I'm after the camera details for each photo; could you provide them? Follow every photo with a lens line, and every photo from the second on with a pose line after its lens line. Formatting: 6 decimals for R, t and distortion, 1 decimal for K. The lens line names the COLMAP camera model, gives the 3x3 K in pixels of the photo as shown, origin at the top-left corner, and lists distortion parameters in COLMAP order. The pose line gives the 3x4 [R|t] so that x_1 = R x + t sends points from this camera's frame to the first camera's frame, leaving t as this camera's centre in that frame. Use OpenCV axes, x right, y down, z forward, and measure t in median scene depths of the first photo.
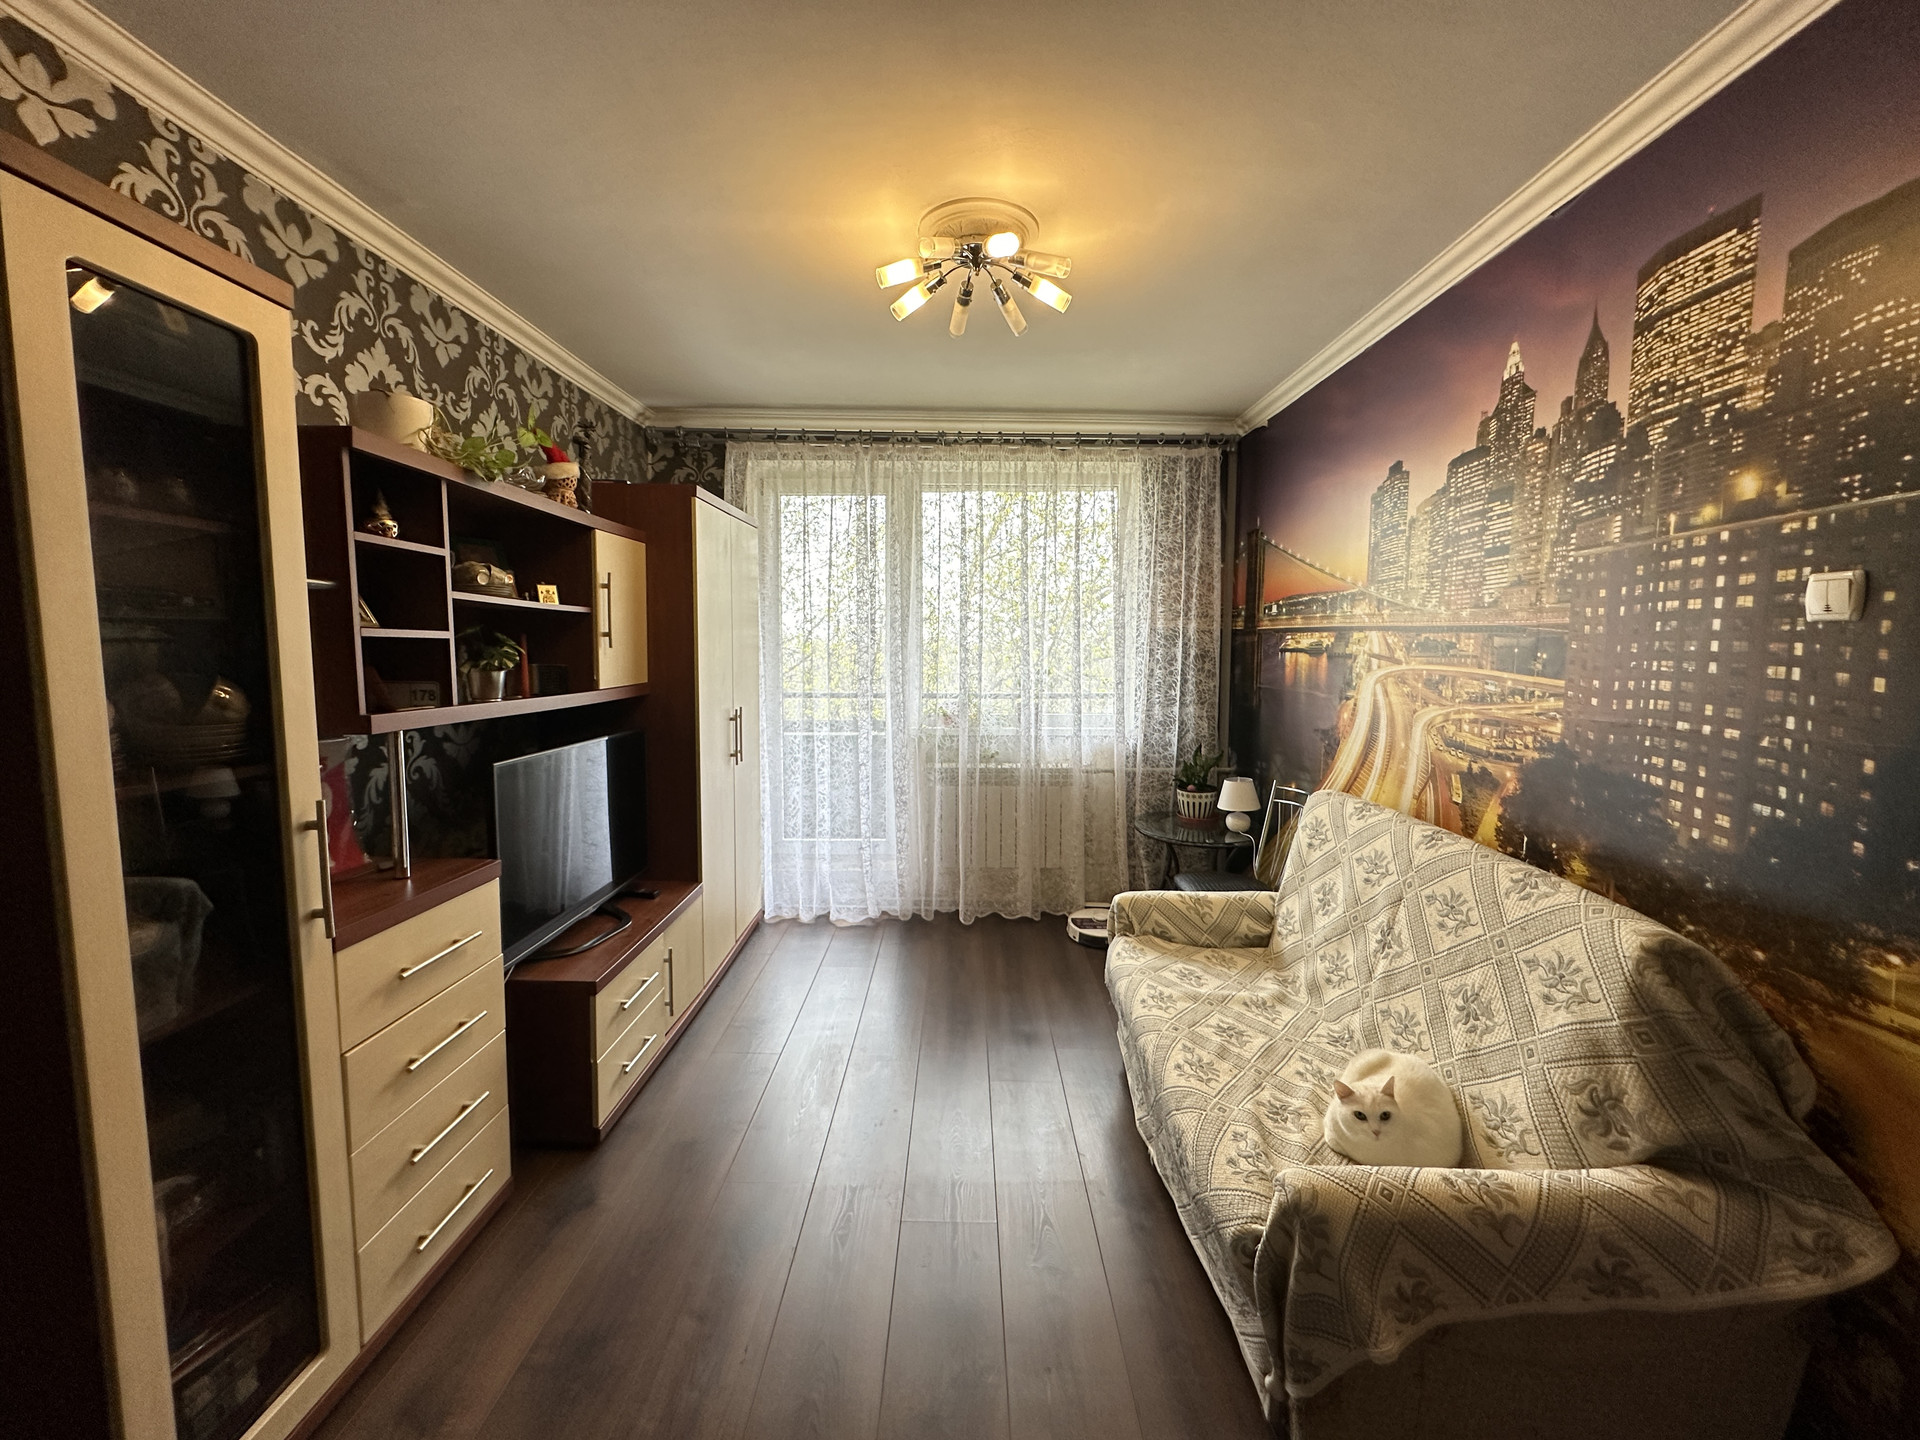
lens RADIAL K [[770.2, 0, 959.9], [0, 770.2, 716.0], [0, 0, 1]] dist [-0.000895, 0.000041]
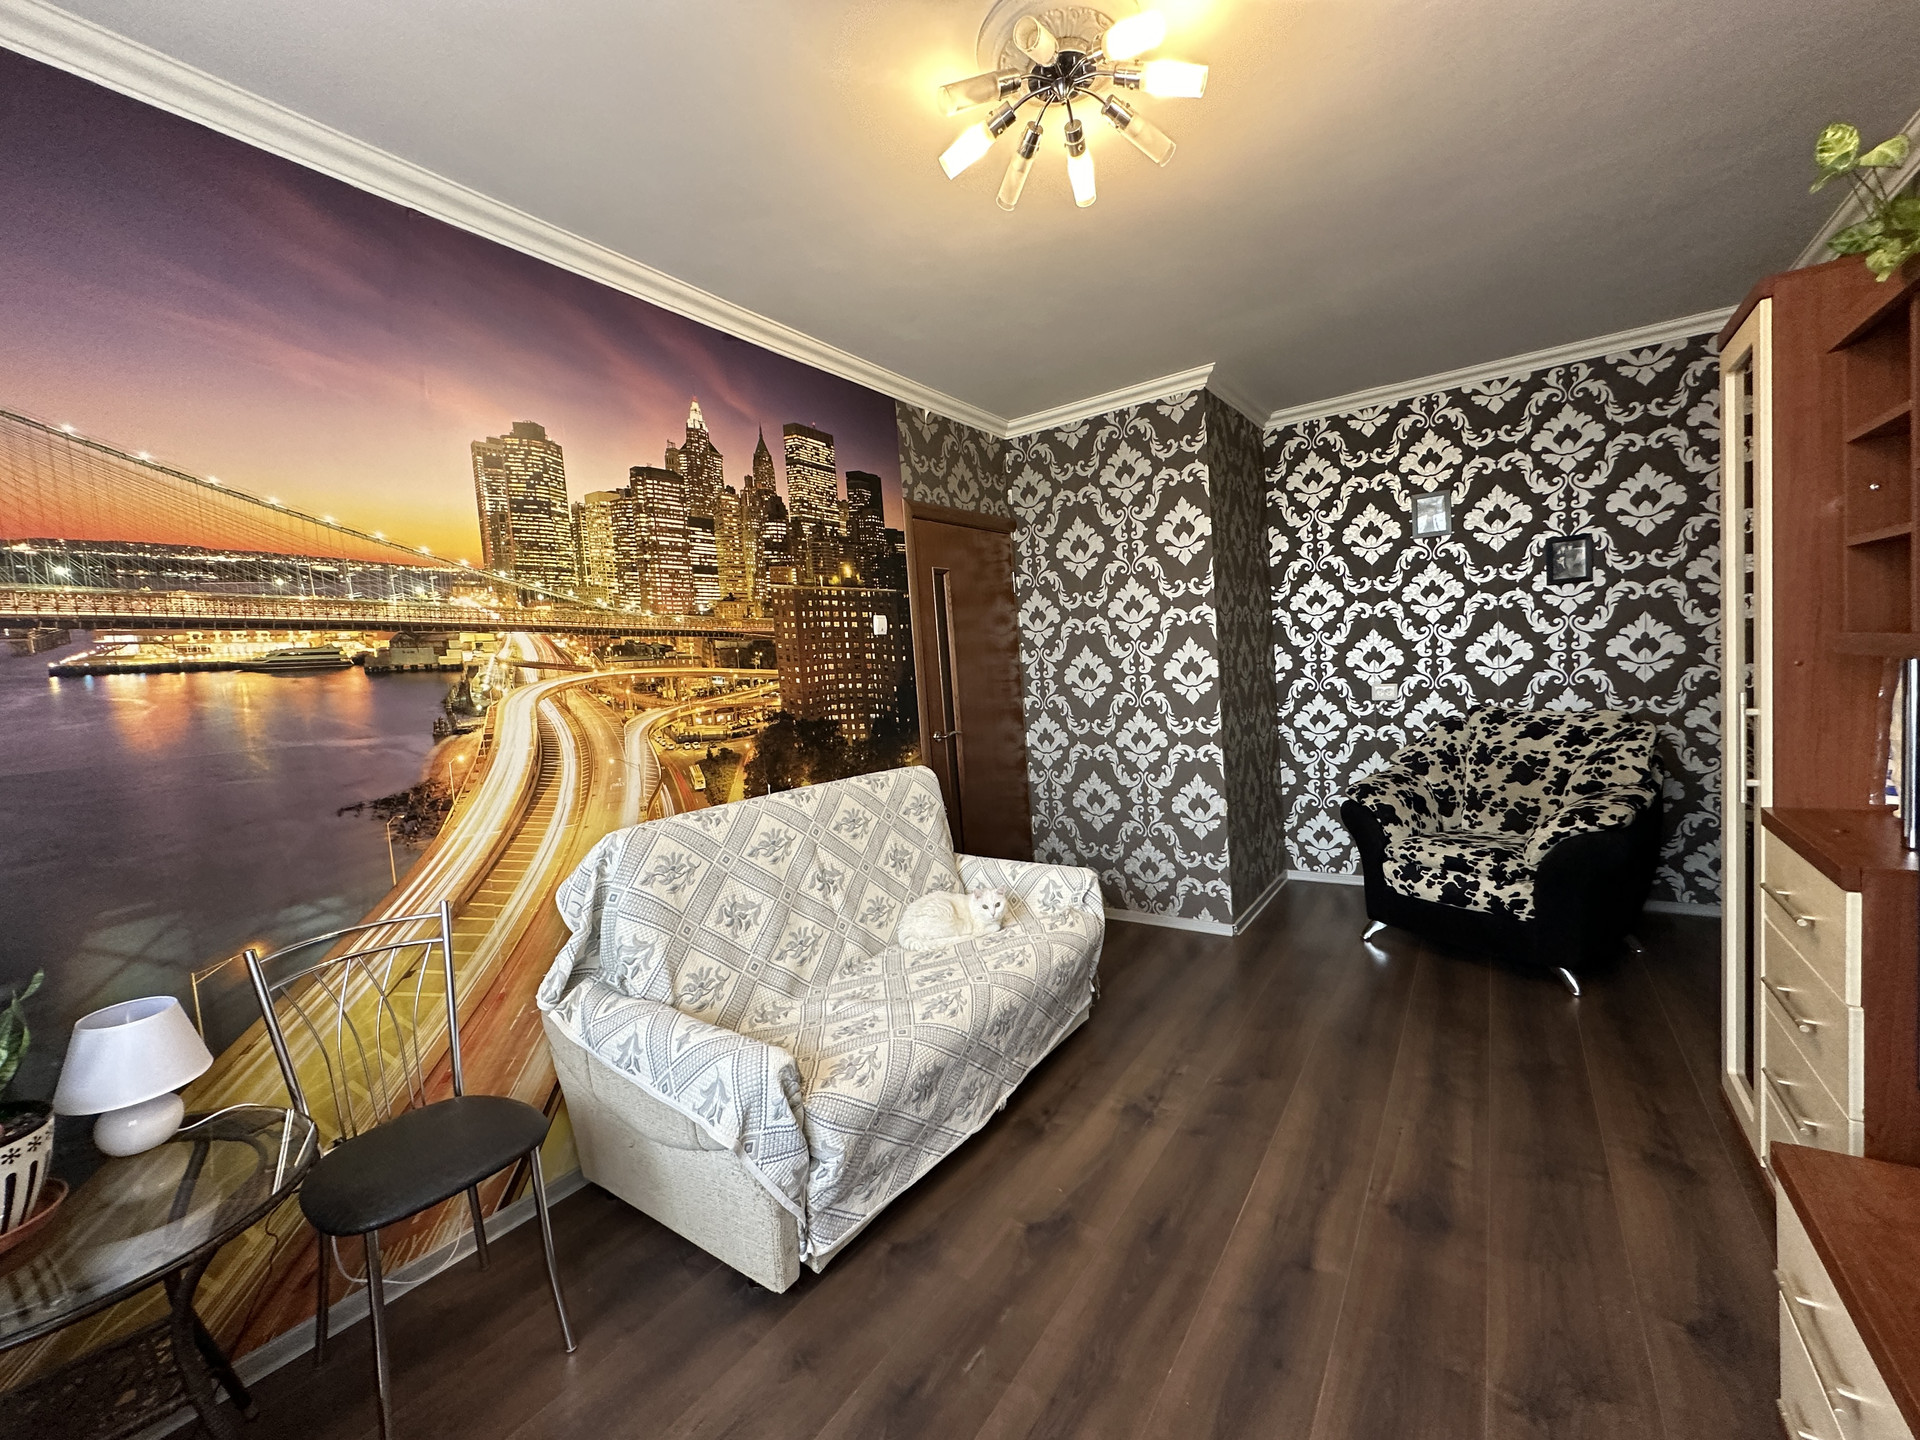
lens RADIAL K [[770.2, 0, 960.5], [0, 770.2, 716.5], [0, 0, 1]] dist [-0.000895, 0.000041]
pose [[-0.820698, 0.008079, 0.571305, -0.334396], [0.108827, 0.983805, 0.142421, -0.121624], [-0.560902, 0.179058, -0.808287, 1.881869]]
